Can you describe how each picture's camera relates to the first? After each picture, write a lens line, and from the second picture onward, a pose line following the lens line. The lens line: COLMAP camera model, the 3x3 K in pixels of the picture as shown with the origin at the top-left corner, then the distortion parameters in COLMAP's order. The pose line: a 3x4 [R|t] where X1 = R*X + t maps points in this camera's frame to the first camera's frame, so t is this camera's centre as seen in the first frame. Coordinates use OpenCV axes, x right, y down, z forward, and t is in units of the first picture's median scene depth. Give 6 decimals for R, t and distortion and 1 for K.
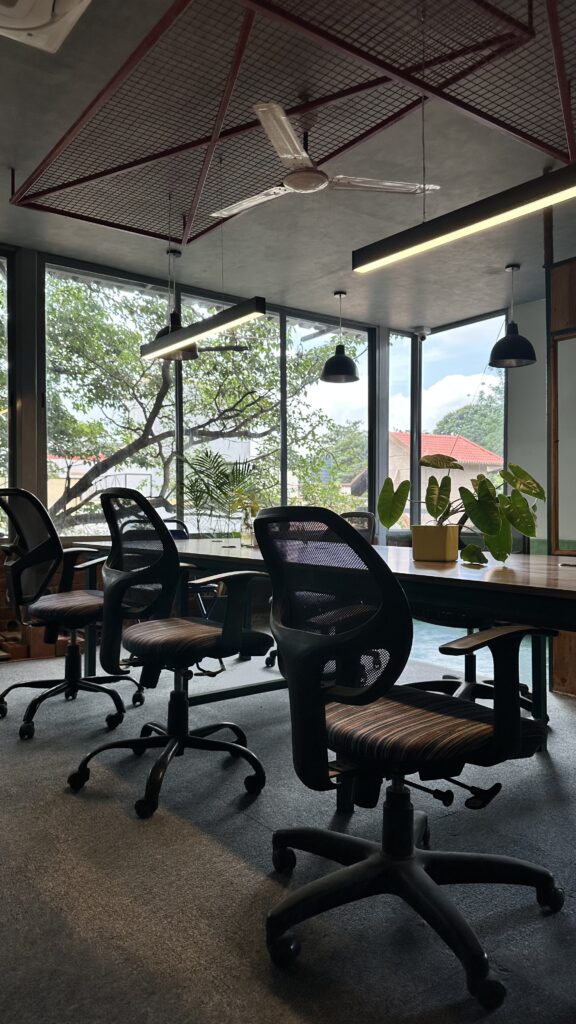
lens RADIAL K [[734.1, 0, 290.3], [0, 734.1, 497.0], [0, 0, 1]] dist [0.081736, -0.095755]
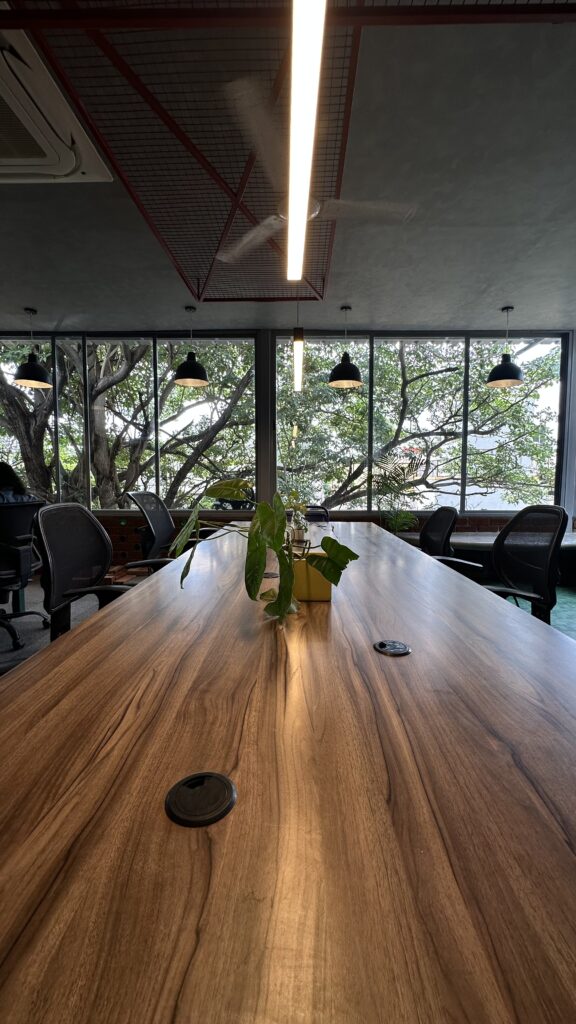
lens RADIAL K [[415.0, 0, 288.0], [0, 415.0, 512.0], [0, 0, 1]] dist [0.000739, 0.000064]
pose [[0.797323, 0.047790, -0.601658, 0.239482], [0.013676, 0.995174, 0.097171, -0.032018], [0.603398, -0.085705, 0.792821, 0.299089]]
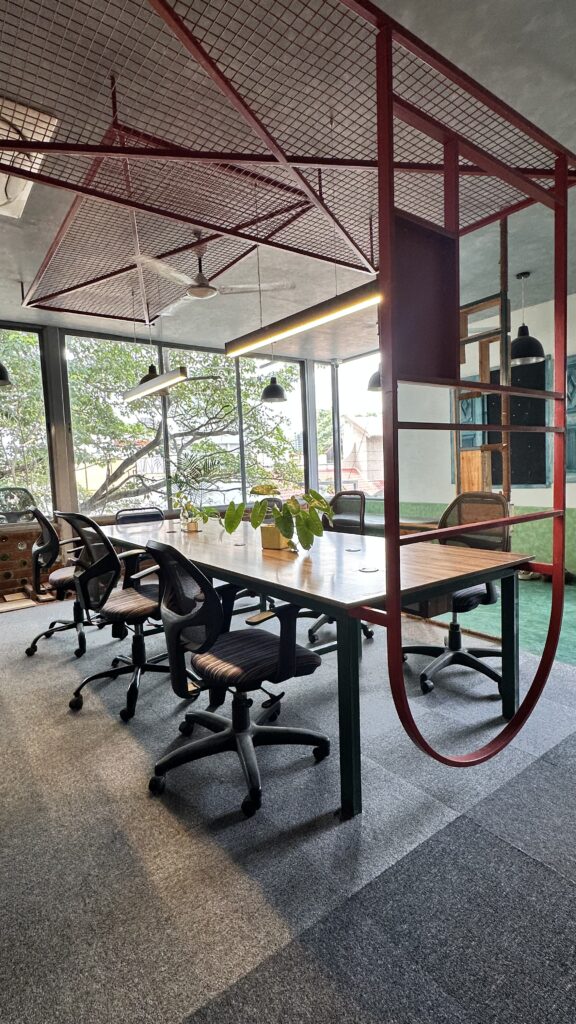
lens RADIAL K [[498.7, 0, 288.0], [0, 498.7, 512.0], [0, 0, 1]] dist [-0.001770, -0.000185]
pose [[0.999232, -0.036432, -0.014460, 0.122948], [0.037775, 0.993524, 0.107160, -0.053758], [0.010462, -0.107624, 0.994137, -0.029112]]
